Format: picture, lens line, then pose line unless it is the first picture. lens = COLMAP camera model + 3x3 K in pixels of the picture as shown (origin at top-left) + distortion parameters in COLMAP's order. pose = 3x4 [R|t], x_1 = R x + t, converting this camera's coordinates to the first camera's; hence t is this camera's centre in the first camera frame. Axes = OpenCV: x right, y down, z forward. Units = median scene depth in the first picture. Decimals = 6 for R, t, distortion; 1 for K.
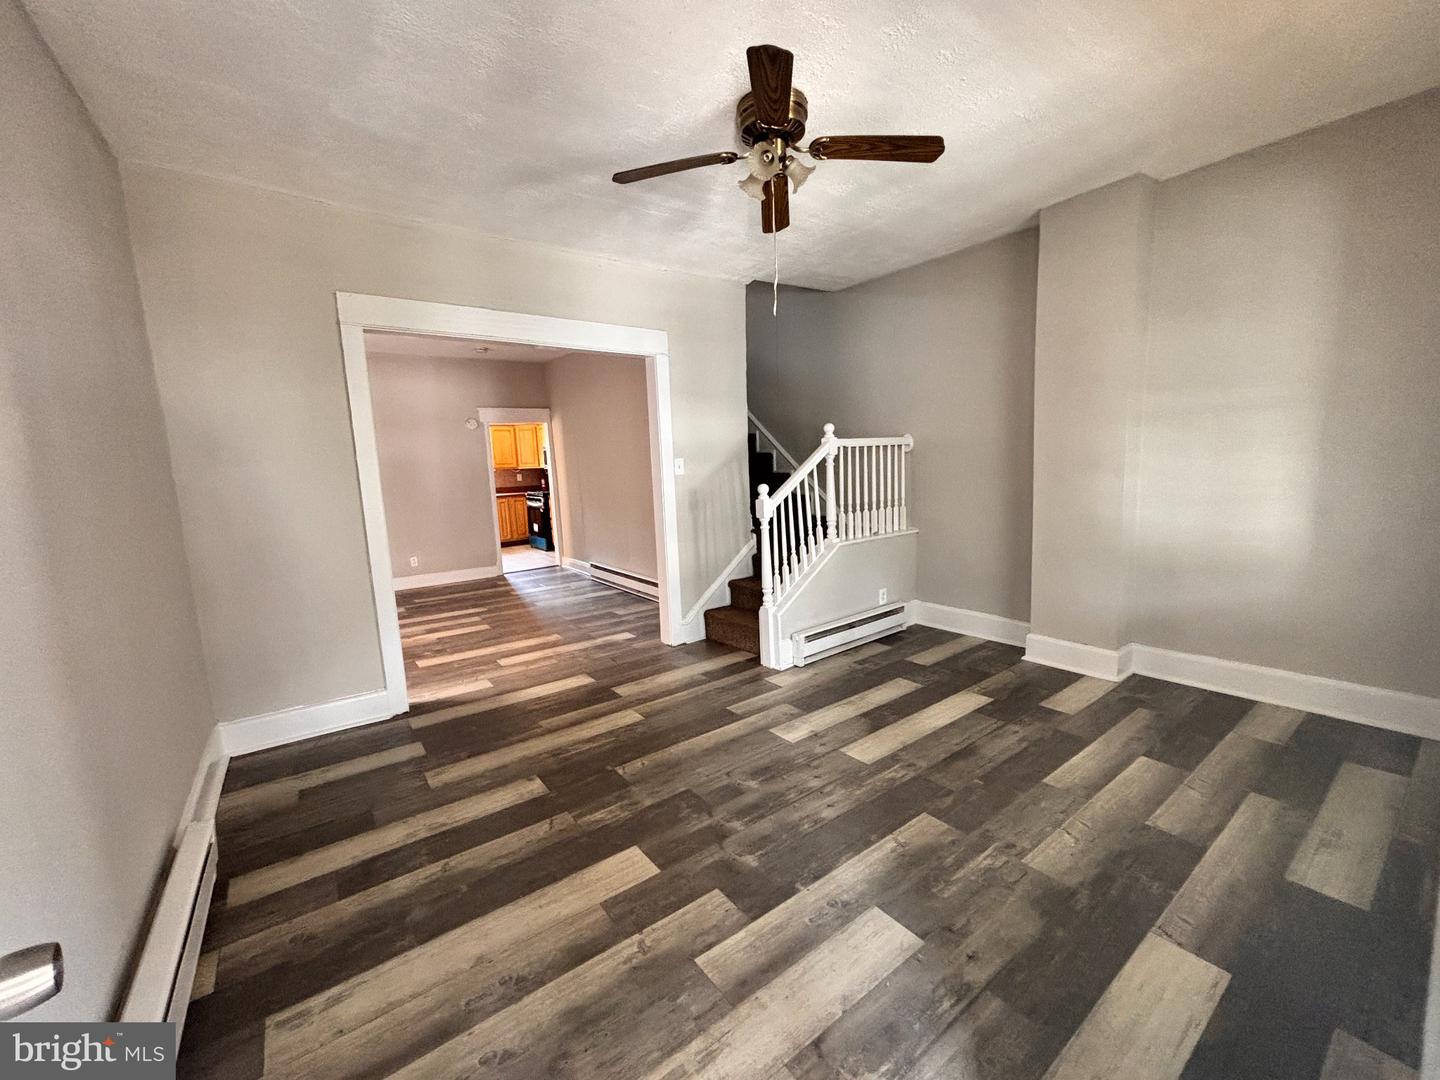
lens RADIAL K [[574.5, 0, 720.0], [0, 574.5, 540.0], [0, 0, 1]] dist [-0.001204, -0.000003]
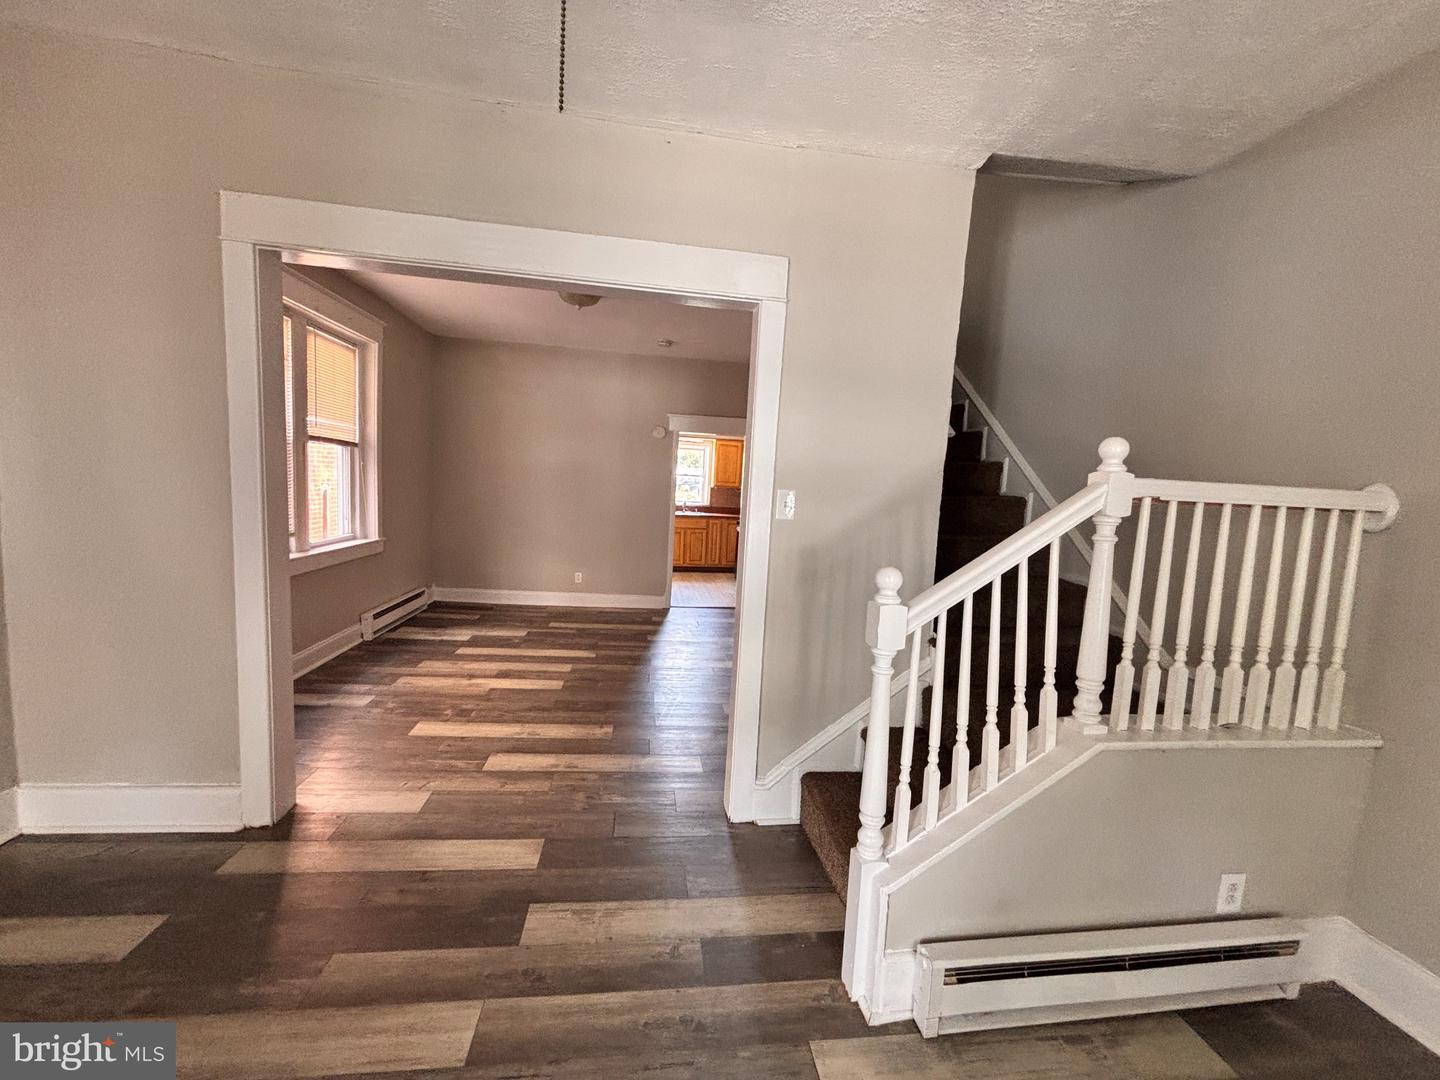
lens RADIAL K [[574.5, 0, 720.0], [0, 574.5, 540.0], [0, 0, 1]] dist [-0.001204, -0.000003]
pose [[0.869794, 0.134826, -0.474637, 0.144404], [-0.157045, 0.987565, -0.007263, -0.084253], [0.467755, 0.080857, 0.880152, 0.509684]]
